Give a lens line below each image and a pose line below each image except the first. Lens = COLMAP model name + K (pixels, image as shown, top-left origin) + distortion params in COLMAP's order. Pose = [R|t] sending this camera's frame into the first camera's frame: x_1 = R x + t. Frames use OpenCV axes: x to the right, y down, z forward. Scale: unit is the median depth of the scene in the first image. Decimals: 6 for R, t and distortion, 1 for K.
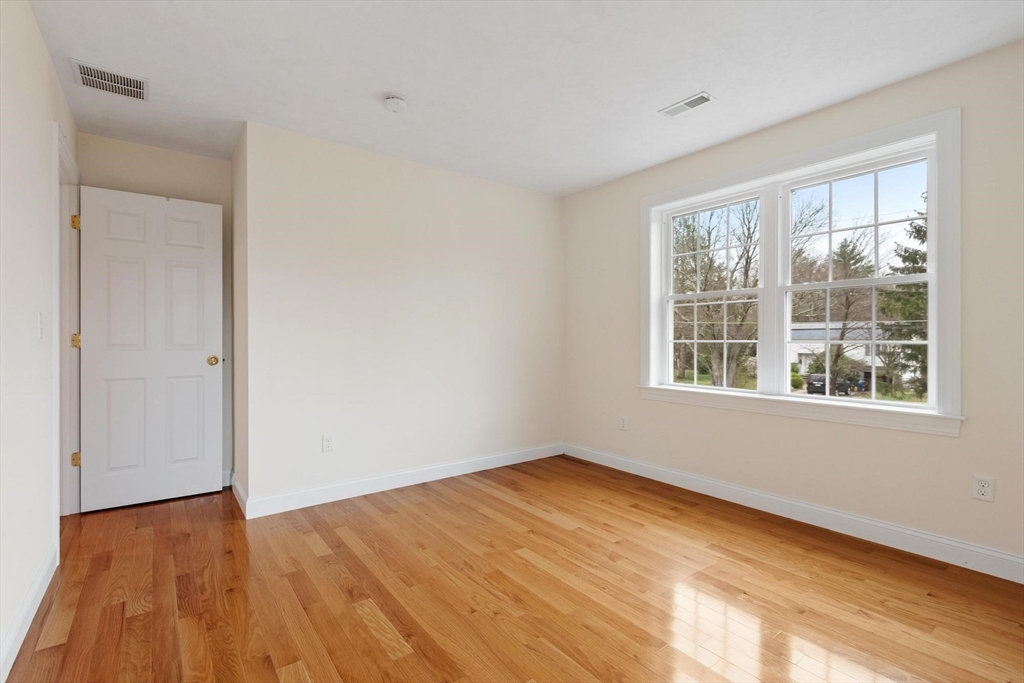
lens RADIAL K [[488.1, 0, 510.8], [0, 488.1, 341.5], [0, 0, 1]] dist [-0.000180, -0.000096]
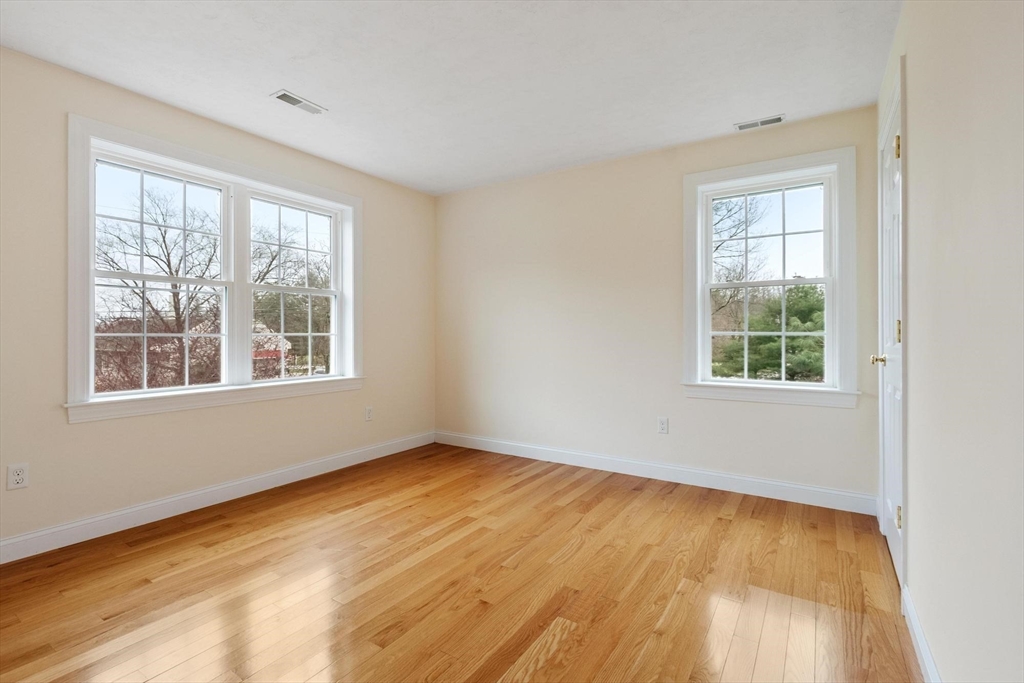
lens RADIAL K [[488.1, 0, 510.8], [0, 488.1, 341.5], [0, 0, 1]] dist [-0.000180, -0.000096]
pose [[-0.367960, -0.014109, 0.929734, -0.705848], [0.006535, 0.999821, 0.017759, 0.000111], [-0.929819, 0.012611, -0.367802, 0.904646]]
